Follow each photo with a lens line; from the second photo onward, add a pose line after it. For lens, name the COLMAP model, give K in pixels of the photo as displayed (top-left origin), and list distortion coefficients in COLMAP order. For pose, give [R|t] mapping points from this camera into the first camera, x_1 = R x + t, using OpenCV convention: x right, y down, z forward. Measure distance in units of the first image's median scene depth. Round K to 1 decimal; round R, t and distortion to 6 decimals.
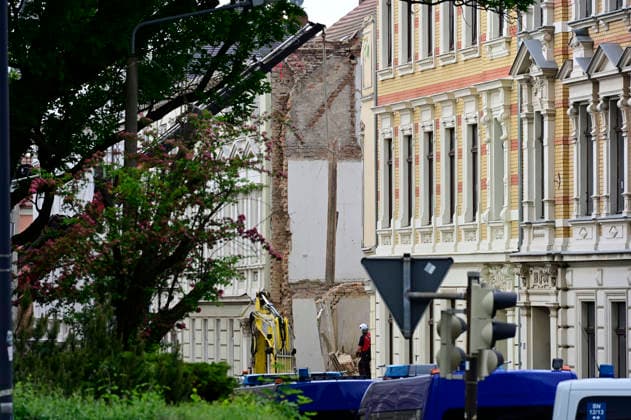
lens RADIAL K [[4066.3, 0, 315.5], [0, 4066.3, 210.0], [0, 0, 1]] dist [-0.152572, 34.461071]
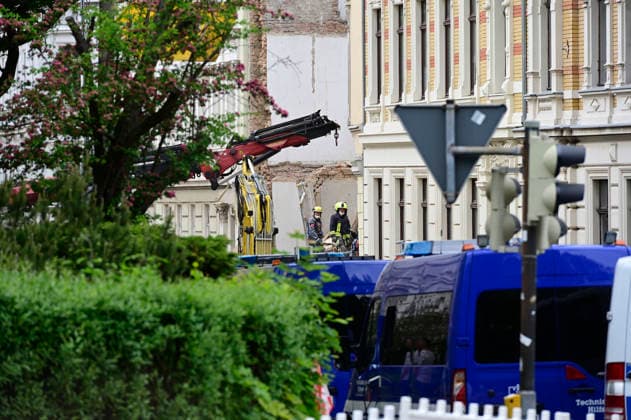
lens RADIAL K [[3918.0, 0, 315.5], [0, 3918.0, 210.0], [0, 0, 1]] dist [0.340567, 6.388001]
pose [[0.999931, -0.003587, 0.011177, -0.007307], [0.003309, 0.999687, 0.024781, 0.007134], [-0.011262, -0.024742, 0.999630, 0.111515]]
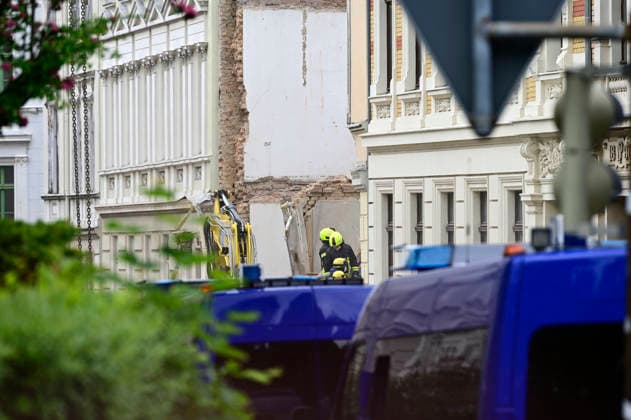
lens RADIAL K [[4310.5, 0, 315.5], [0, 4310.5, 210.0], [0, 0, 1]] dist [-0.029328, 22.262138]
pose [[0.999980, -0.002371, 0.005931, 0.001686], [0.002306, 0.999937, 0.010963, 0.018258], [-0.005956, -0.010949, 0.999922, 0.303560]]
